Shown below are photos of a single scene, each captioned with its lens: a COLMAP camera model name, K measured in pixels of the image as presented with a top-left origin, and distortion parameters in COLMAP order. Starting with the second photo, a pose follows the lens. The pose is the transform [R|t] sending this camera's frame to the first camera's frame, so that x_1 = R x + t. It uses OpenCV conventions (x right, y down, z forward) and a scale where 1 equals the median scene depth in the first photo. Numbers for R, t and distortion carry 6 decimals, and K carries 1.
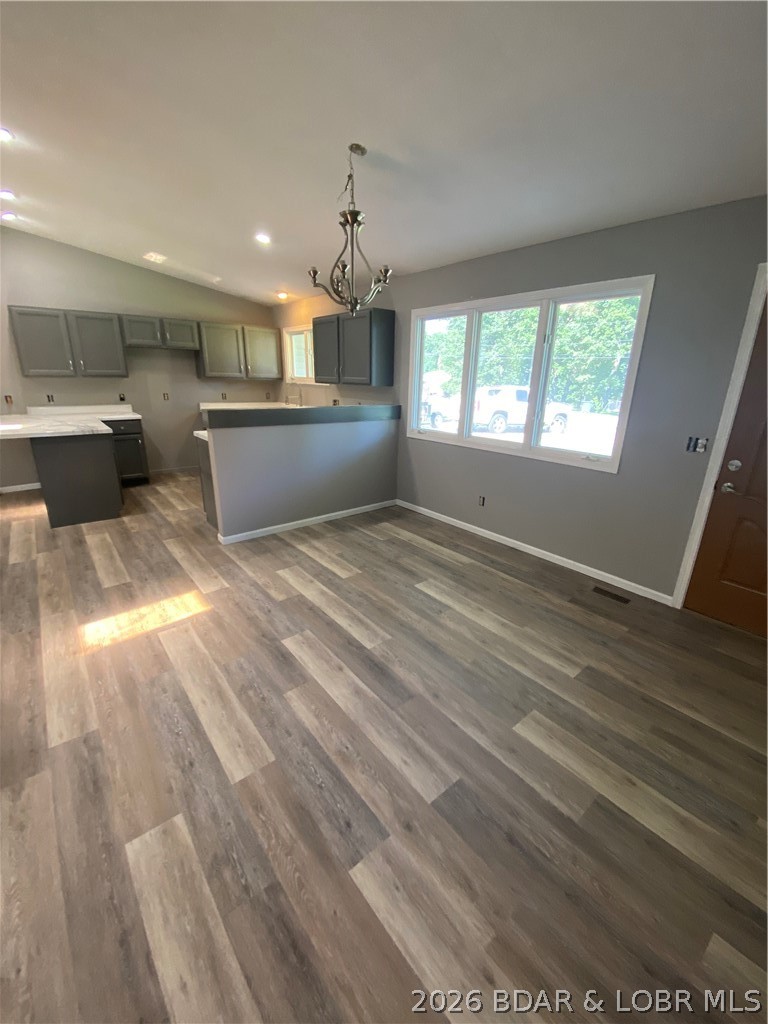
lens RADIAL K [[415.3, 0, 385.3], [0, 415.3, 508.4], [0, 0, 1]] dist [0.027181, -0.023883]
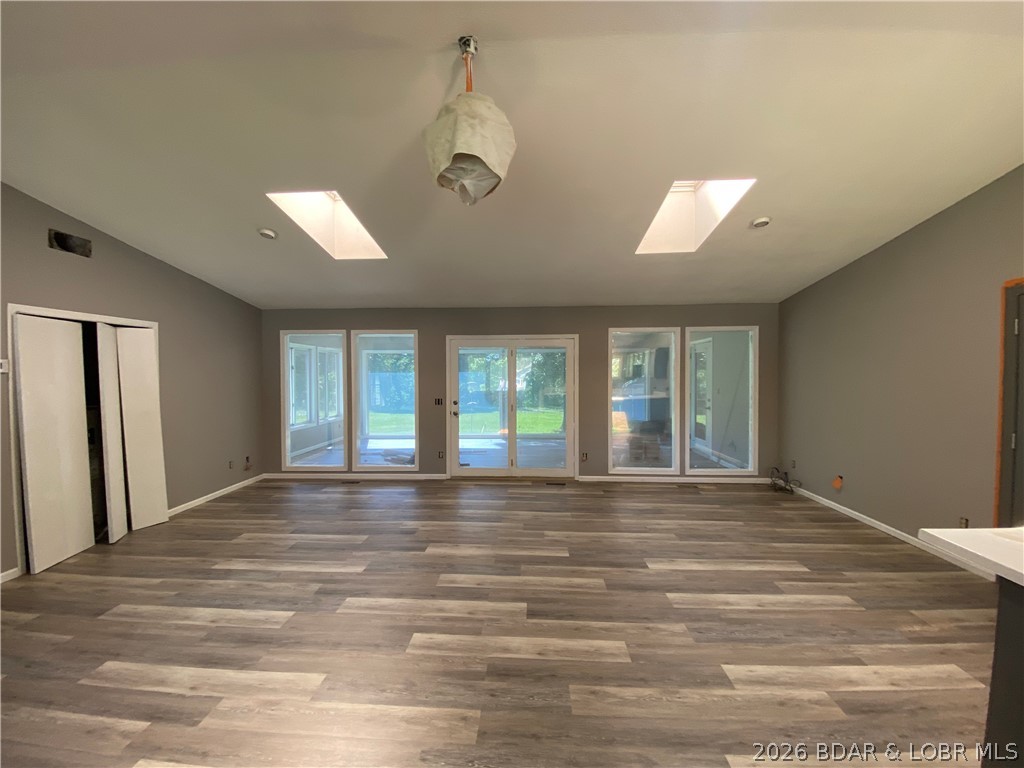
lens RADIAL K [[417.5, 0, 504.3], [0, 417.5, 379.8], [0, 0, 1]] dist [0.008995, -0.015609]
pose [[-0.674350, -0.001801, -0.738410, -0.410120], [-0.234920, 0.948564, 0.212226, -0.397512], [0.700046, 0.316581, -0.640087, 1.155437]]
